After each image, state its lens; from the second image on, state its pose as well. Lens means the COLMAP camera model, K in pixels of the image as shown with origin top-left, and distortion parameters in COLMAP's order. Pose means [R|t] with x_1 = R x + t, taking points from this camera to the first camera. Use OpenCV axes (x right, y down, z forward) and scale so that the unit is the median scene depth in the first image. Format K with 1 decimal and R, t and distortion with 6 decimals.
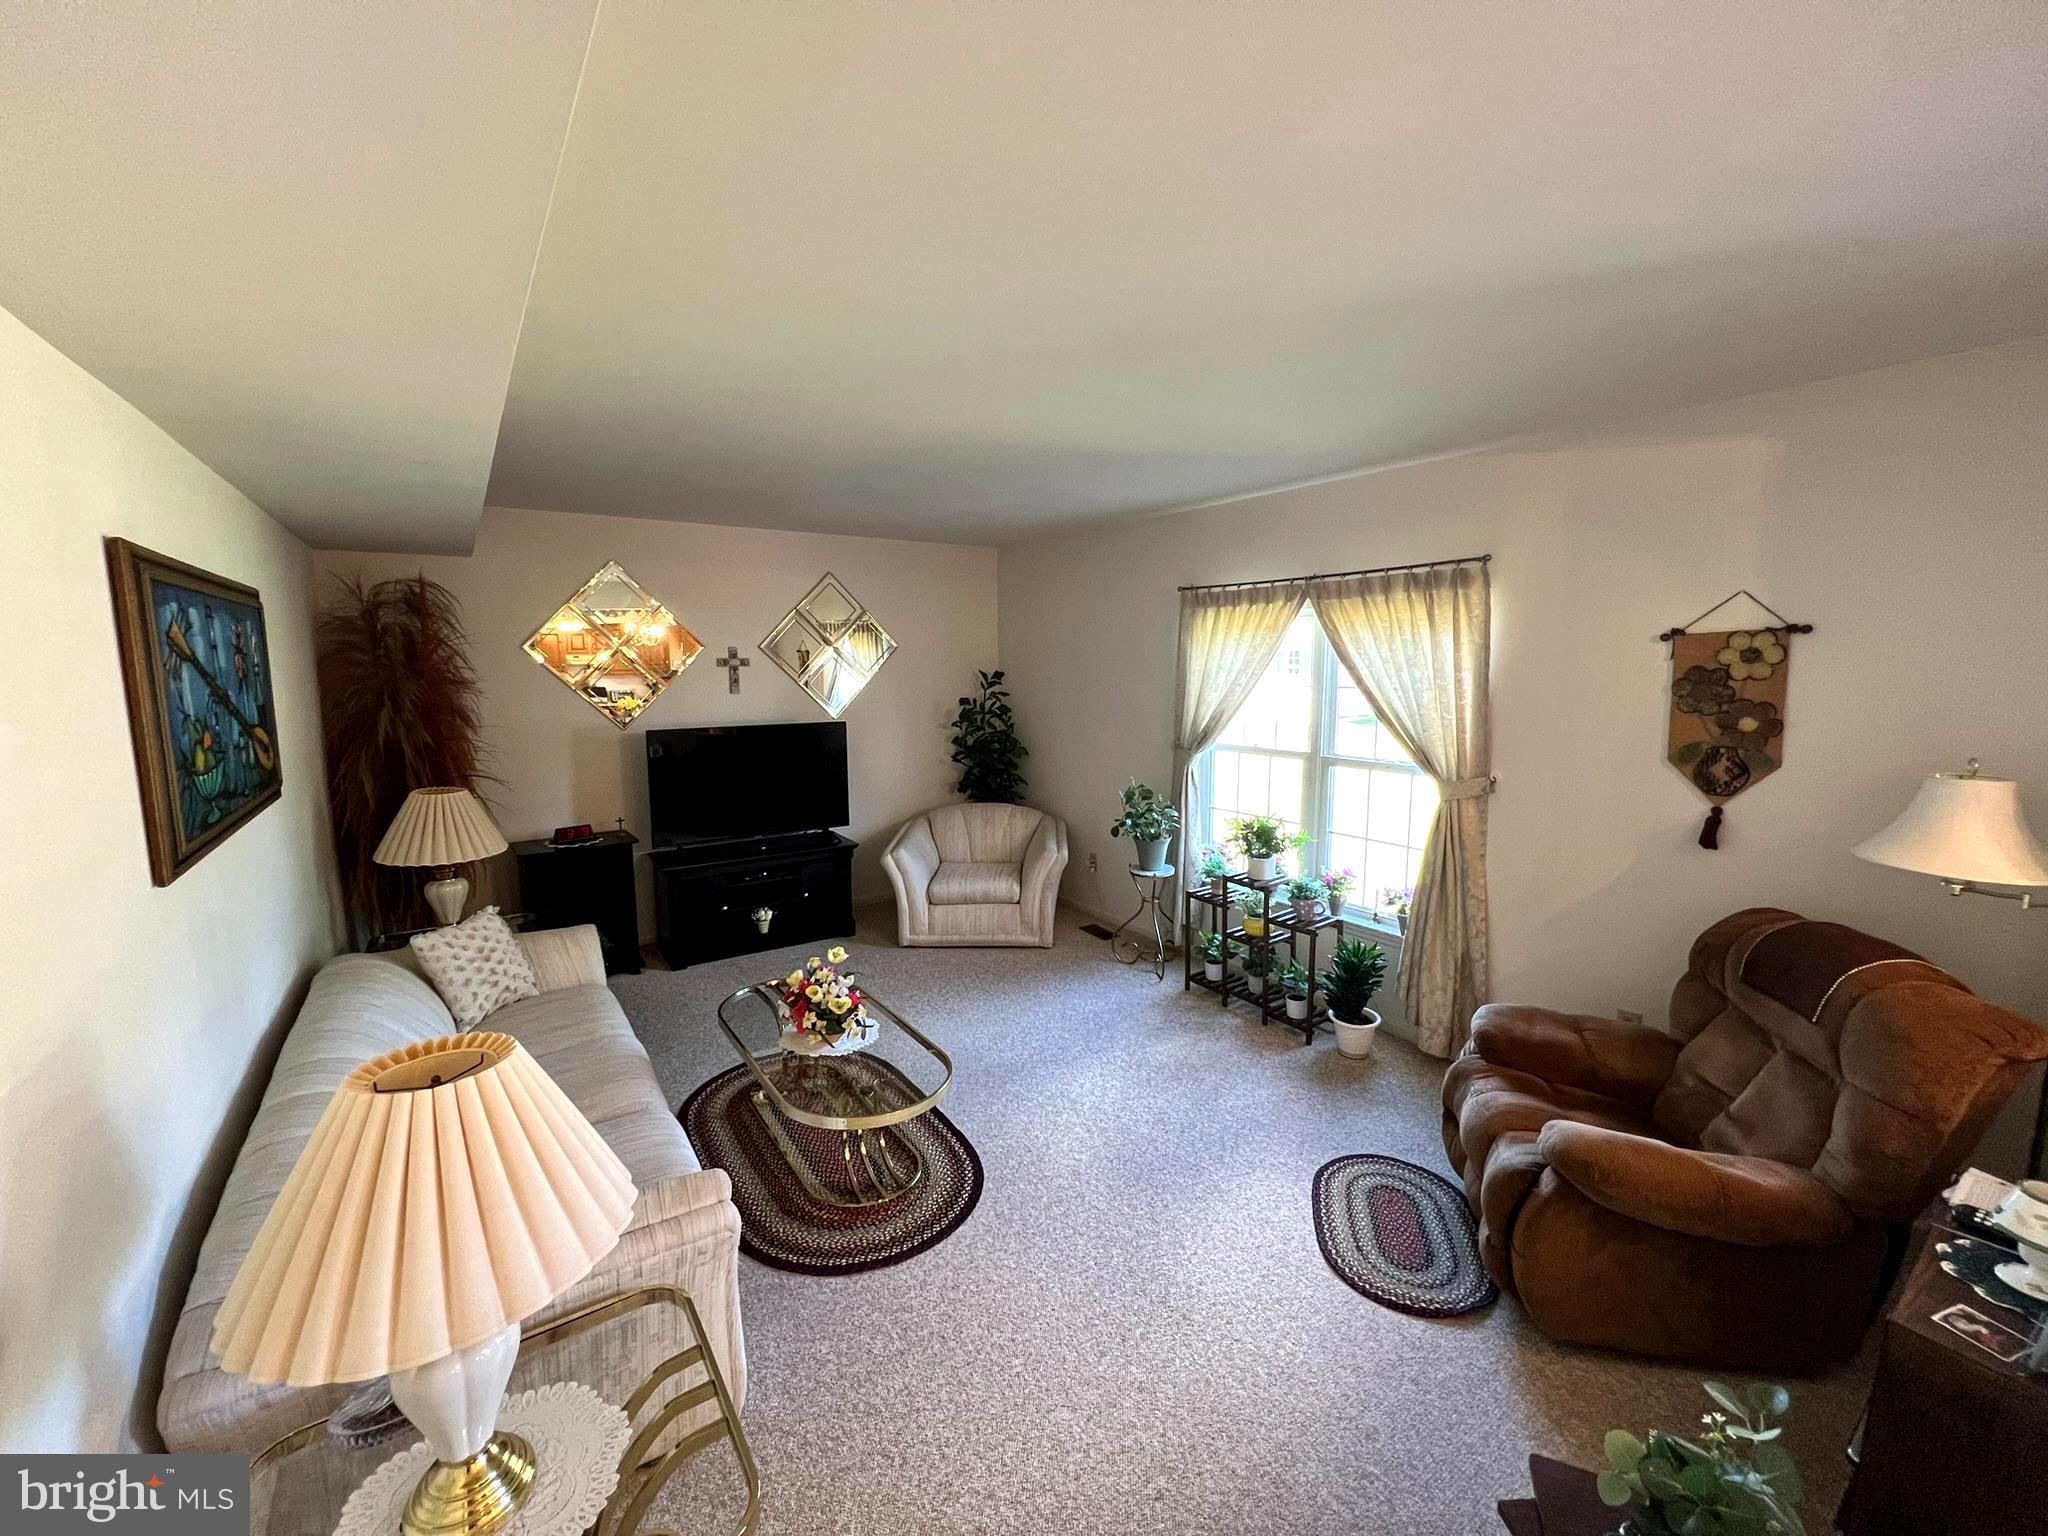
lens RADIAL K [[828.6, 0, 1024.0], [0, 828.6, 768.0], [0, 0, 1]] dist [0.002964, 0.000424]
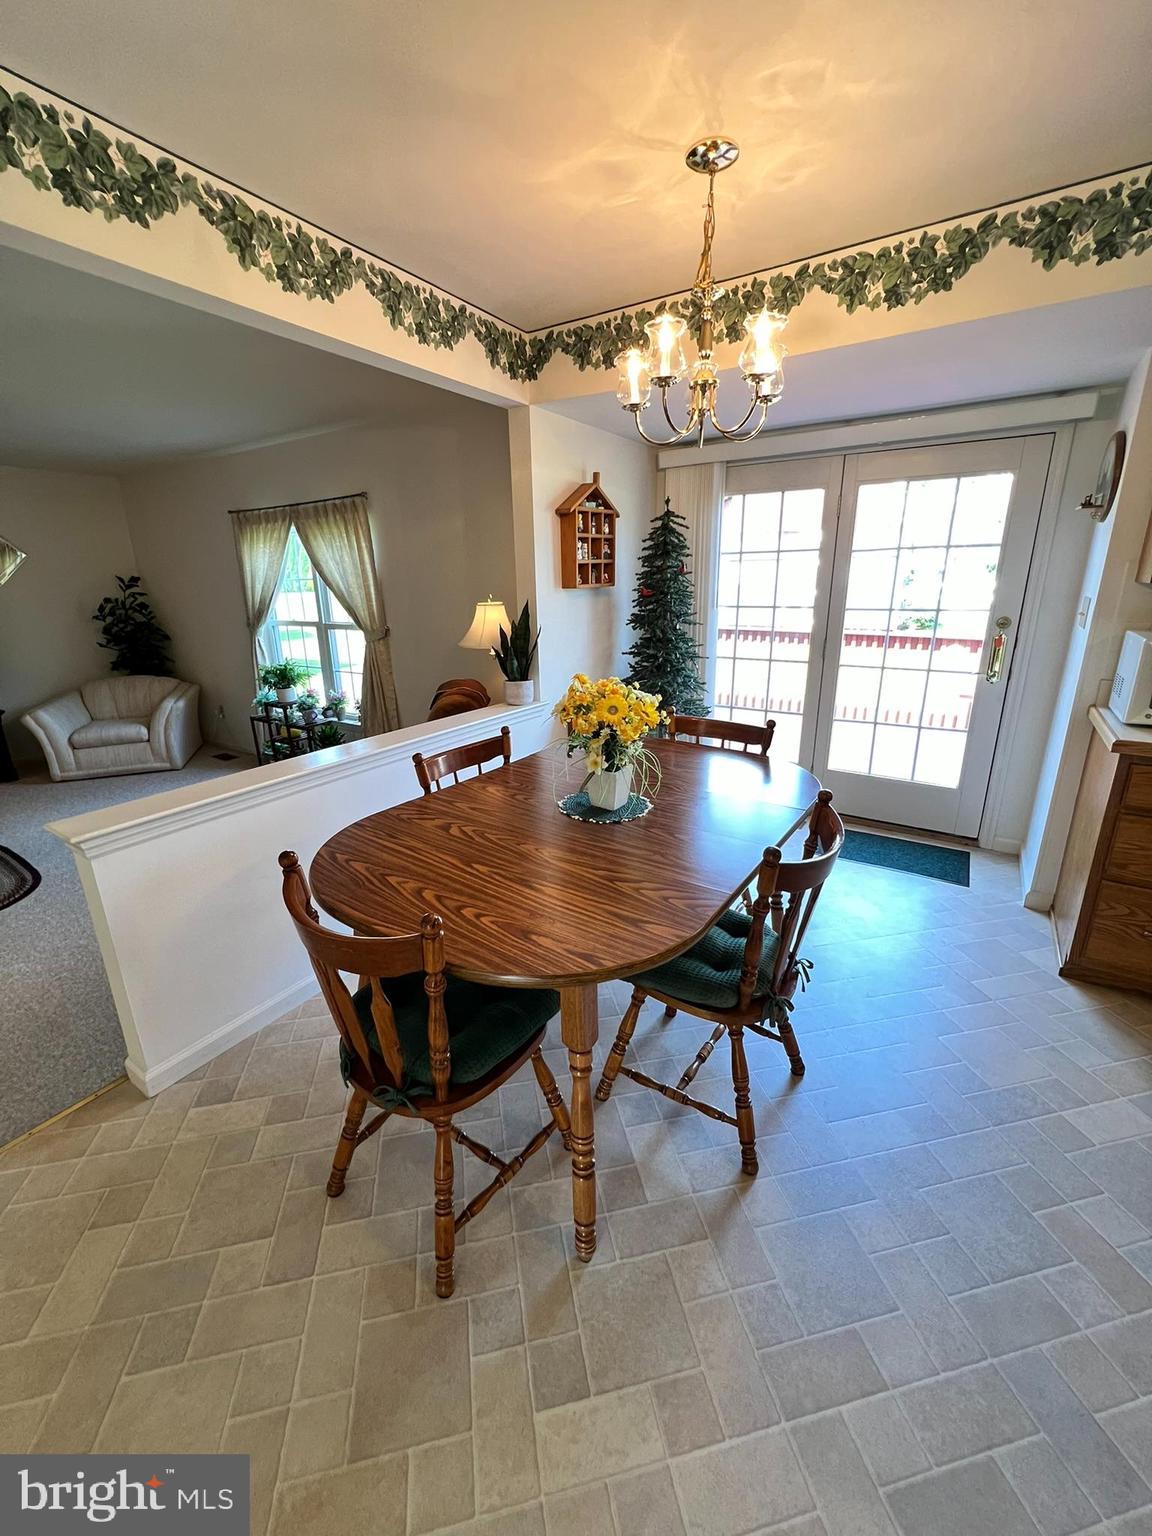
lens RADIAL K [[621.4, 0, 576.0], [0, 621.4, 768.0], [0, 0, 1]] dist [0.002964, 0.000424]
pose [[0.922715, -0.124208, 0.364925, 0.276080], [0.062203, 0.982236, 0.177038, 0.064270], [-0.380432, -0.140656, 0.914050, -0.270326]]
